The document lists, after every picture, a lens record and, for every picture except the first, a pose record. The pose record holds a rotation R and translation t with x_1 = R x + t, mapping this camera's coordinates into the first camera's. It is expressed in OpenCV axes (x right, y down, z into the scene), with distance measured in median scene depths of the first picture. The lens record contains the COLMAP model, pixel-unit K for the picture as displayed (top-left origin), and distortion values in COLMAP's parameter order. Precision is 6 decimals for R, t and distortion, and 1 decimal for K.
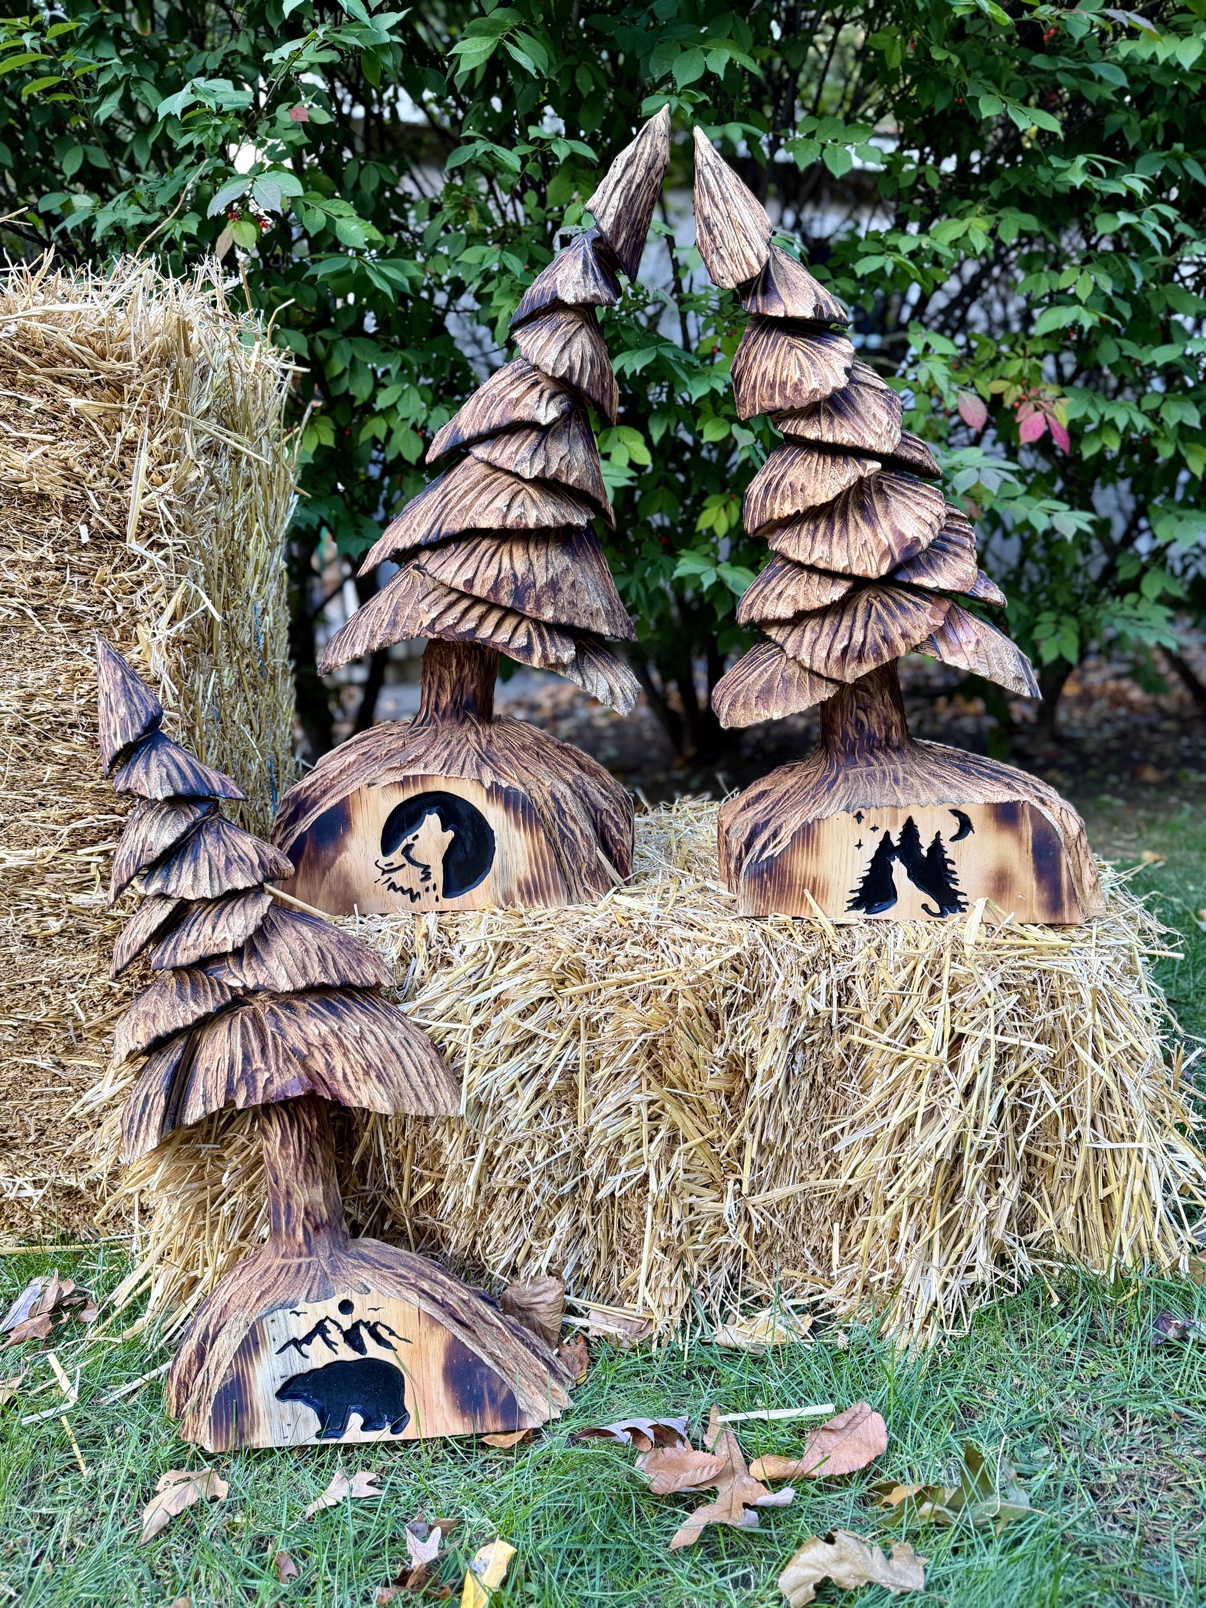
lens RADIAL K [[1177.2, 0, 613.7], [0, 1177.2, 803.8], [0, 0, 1]] dist [0.069569, -0.110452]
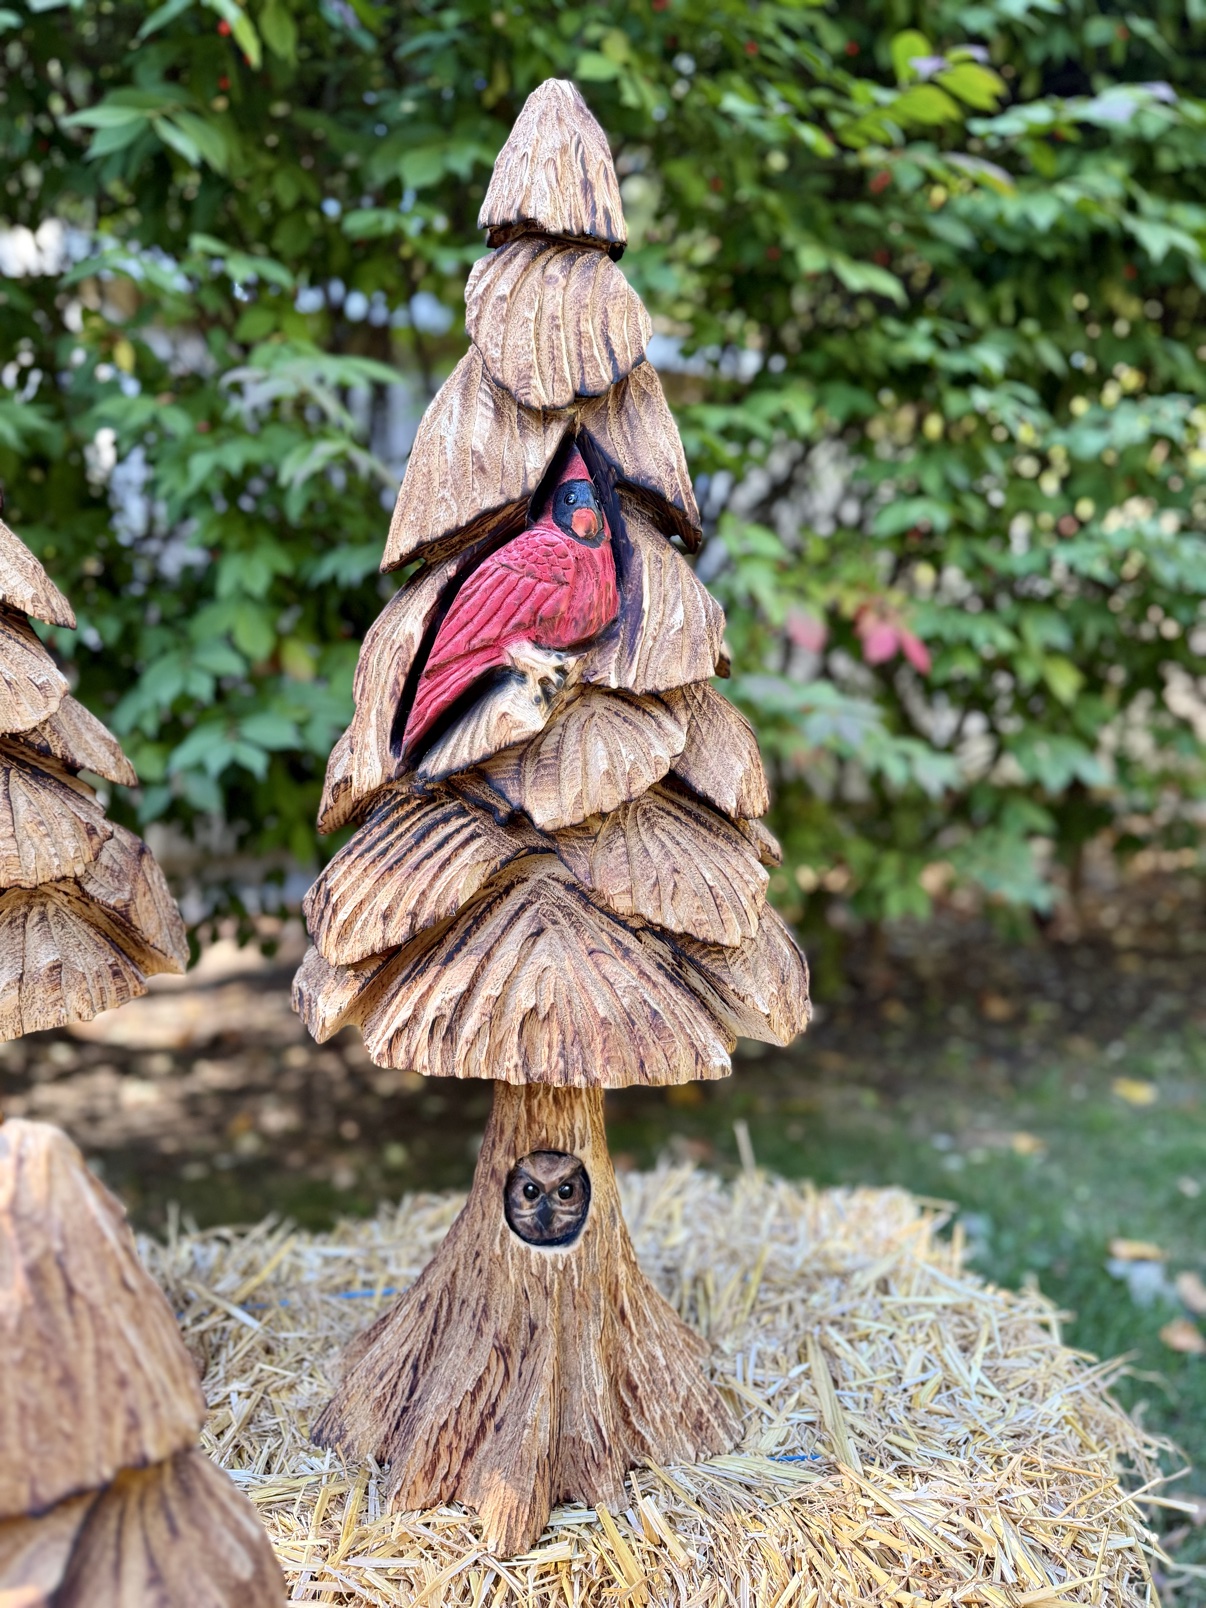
lens RADIAL K [[1177.2, 0, 613.7], [0, 1177.2, 803.8], [0, 0, 1]] dist [0.069569, -0.110452]
pose [[0.988535, -0.002051, 0.150975, 0.094098], [0.022894, 0.990383, -0.136442, -0.173956], [-0.149243, 0.138334, 0.979076, 0.430124]]
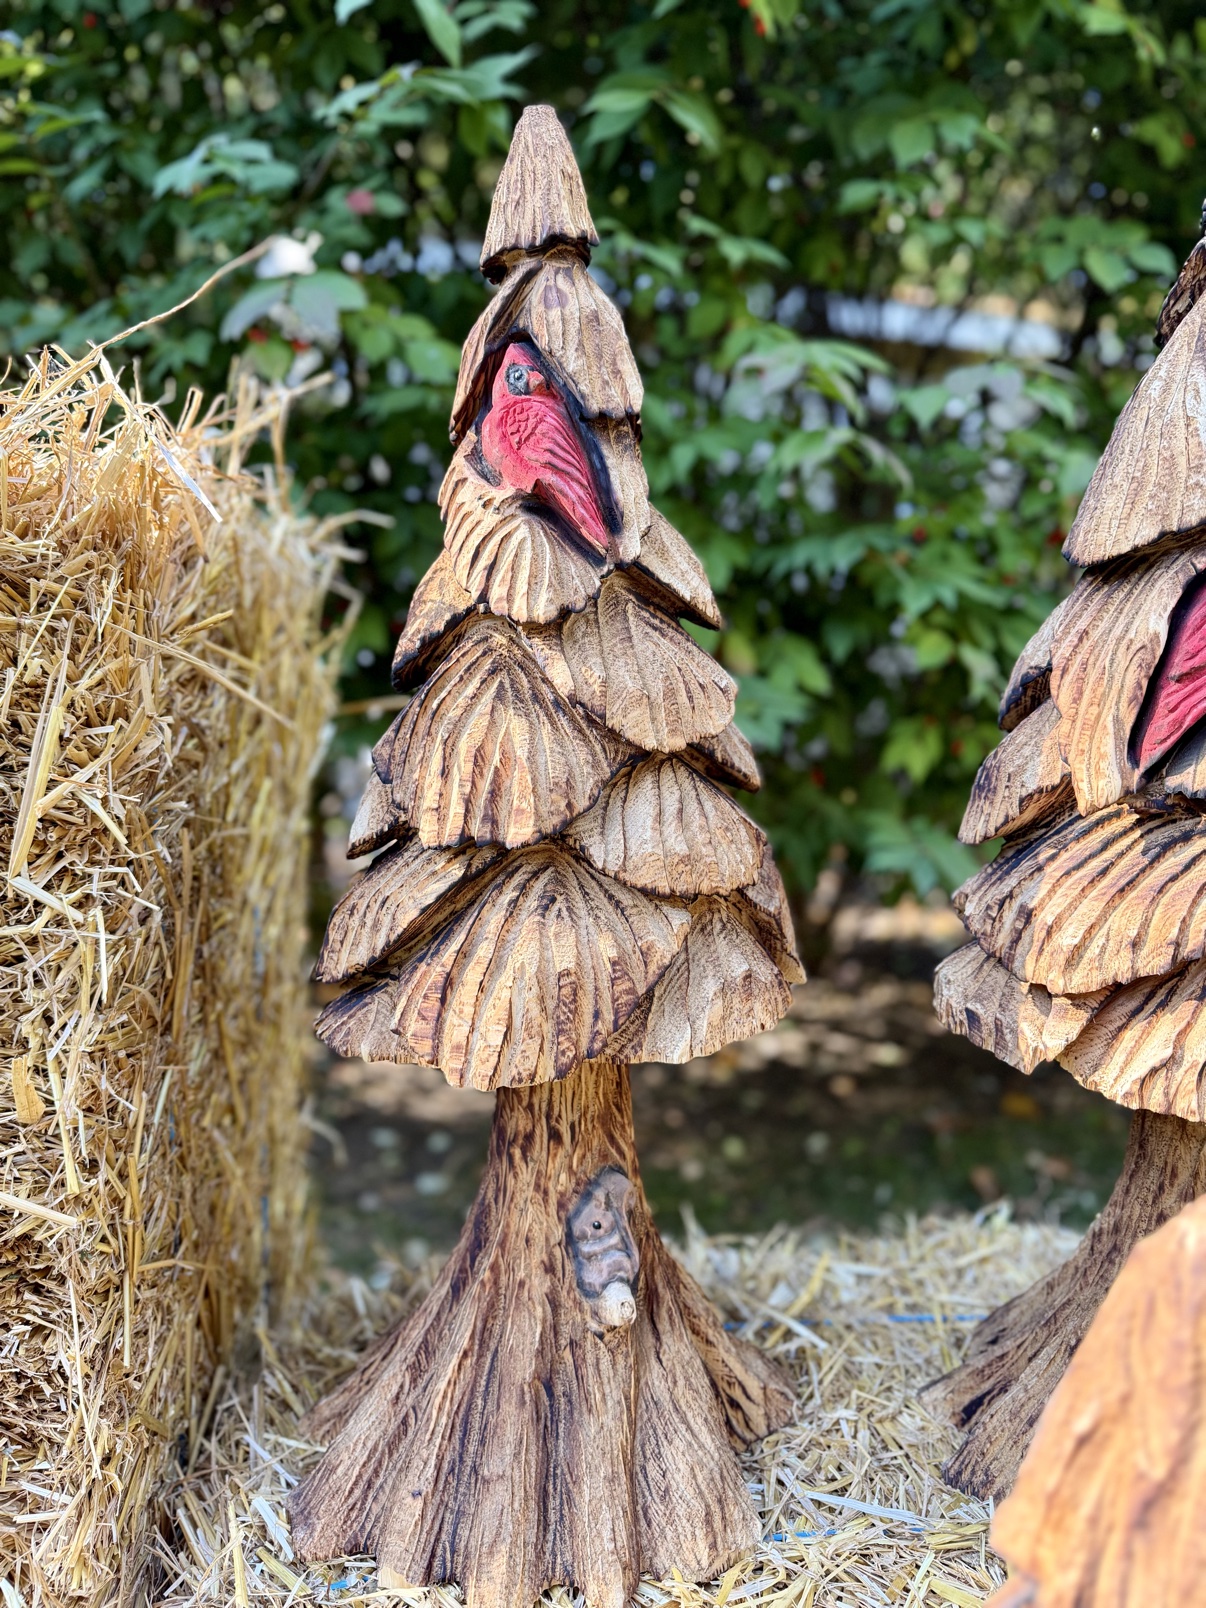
lens RADIAL K [[1166.1, 0, 603.0], [0, 1166.1, 804.0], [0, 0, 1]] dist [0.057560, -0.102872]
pose [[0.999723, 0.021256, -0.010058, -0.145626], [-0.022346, 0.991927, -0.124822, -0.190797], [0.007324, 0.125012, 0.992128, 0.487043]]
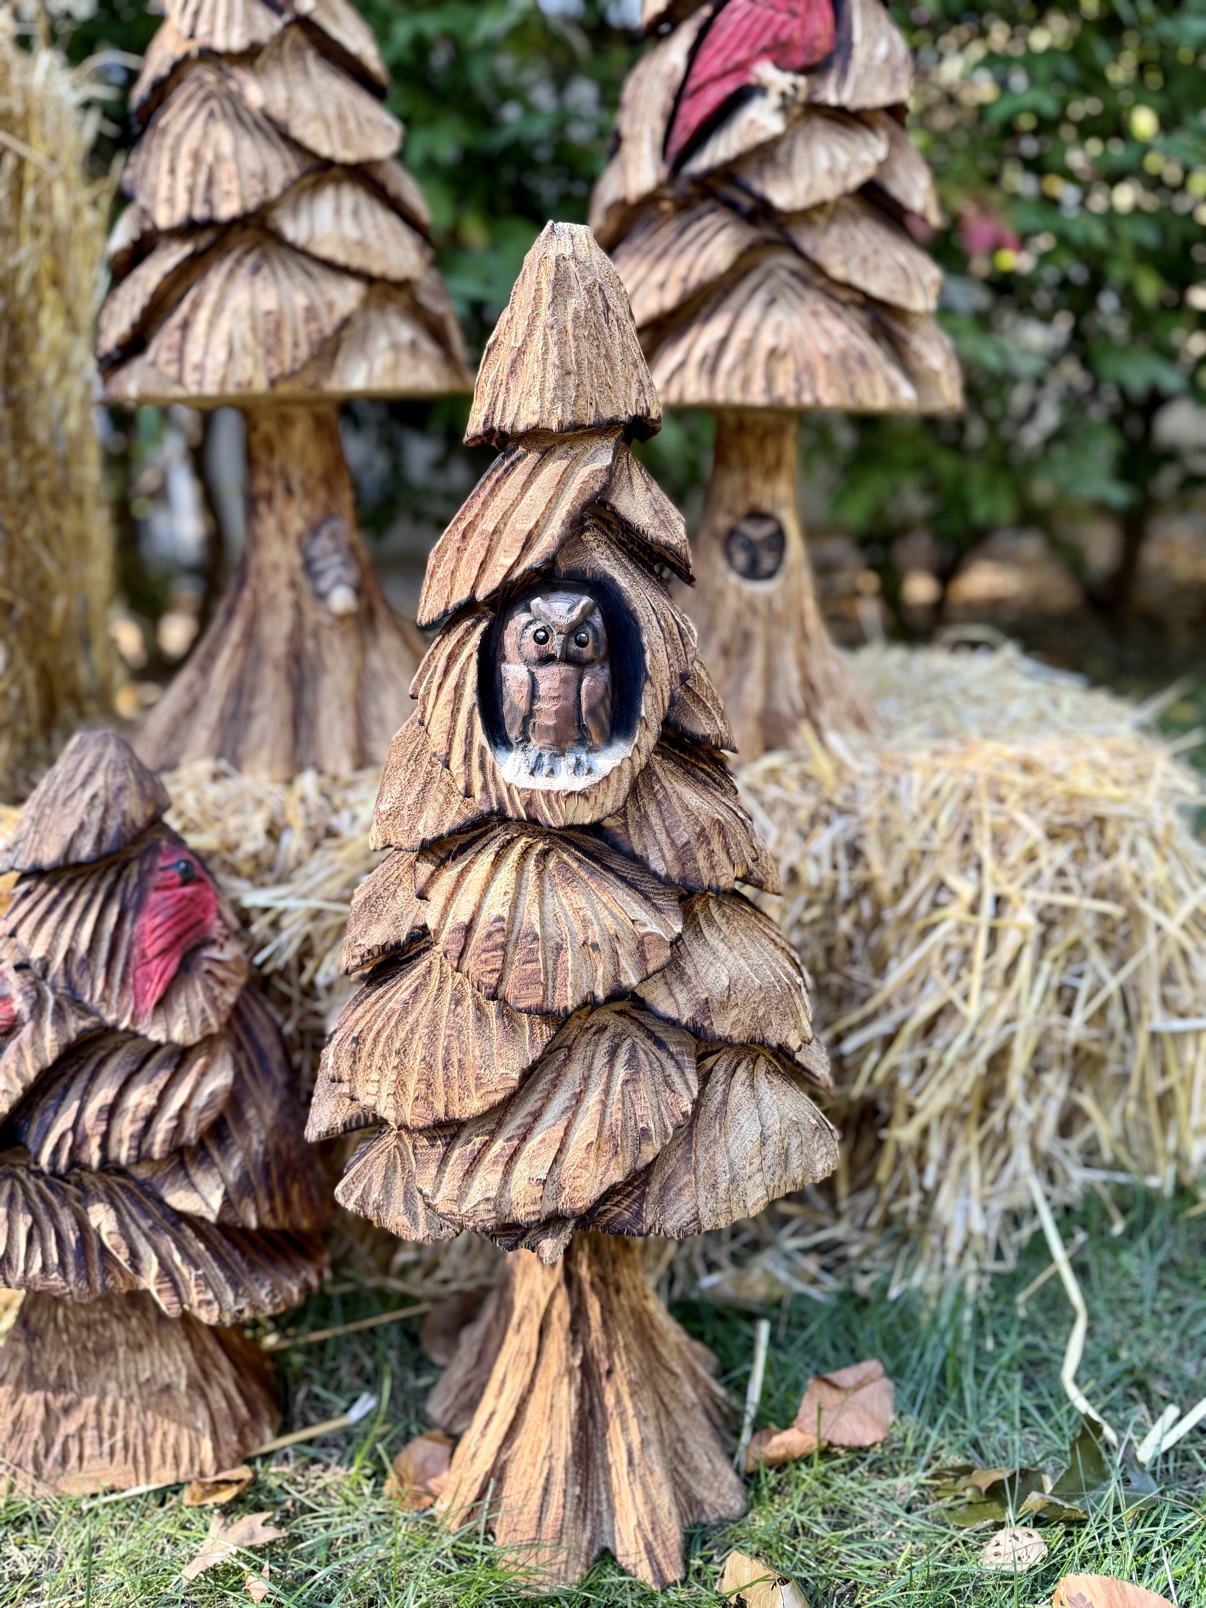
lens RADIAL K [[1166.1, 0, 603.0], [0, 1166.1, 804.0], [0, 0, 1]] dist [0.057560, -0.102872]
pose [[0.993095, -0.029993, 0.113415, -0.055428], [0.023812, 0.998176, 0.055471, 0.079153], [-0.114872, -0.052387, 0.991998, 0.249857]]
